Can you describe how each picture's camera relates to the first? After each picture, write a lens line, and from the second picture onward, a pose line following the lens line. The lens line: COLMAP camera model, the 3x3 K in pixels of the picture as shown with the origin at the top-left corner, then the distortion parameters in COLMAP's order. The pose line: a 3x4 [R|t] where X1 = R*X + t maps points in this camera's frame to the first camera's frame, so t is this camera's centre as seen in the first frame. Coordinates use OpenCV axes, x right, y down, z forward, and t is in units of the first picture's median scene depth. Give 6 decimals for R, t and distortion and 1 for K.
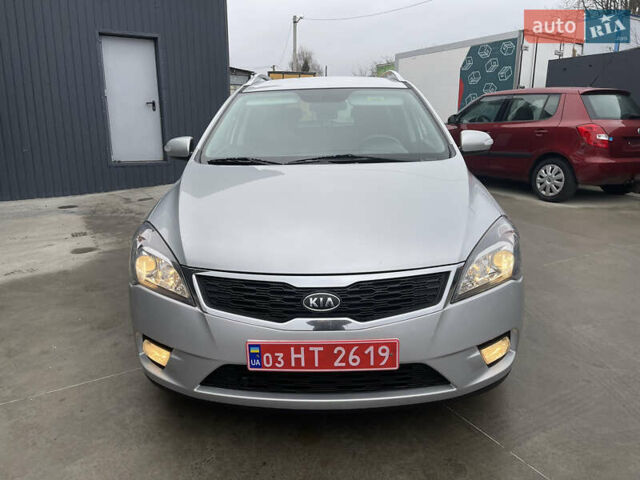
lens RADIAL K [[485.6, 0, 316.5], [0, 485.6, 243.5], [0, 0, 1]] dist [0.085989, -0.108977]
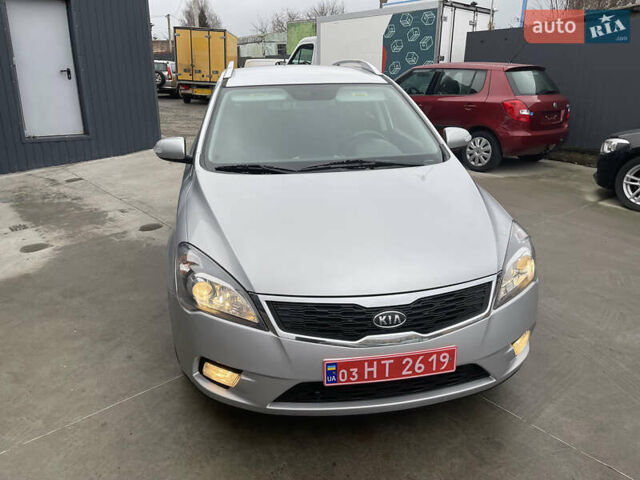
lens RADIAL K [[485.6, 0, 316.5], [0, 485.6, 243.5], [0, 0, 1]] dist [0.085989, -0.108977]
pose [[0.980849, -0.058508, 0.185777, -0.336487], [0.042209, 0.995000, 0.090512, -0.151835], [-0.190144, -0.080937, 0.978414, -0.028906]]
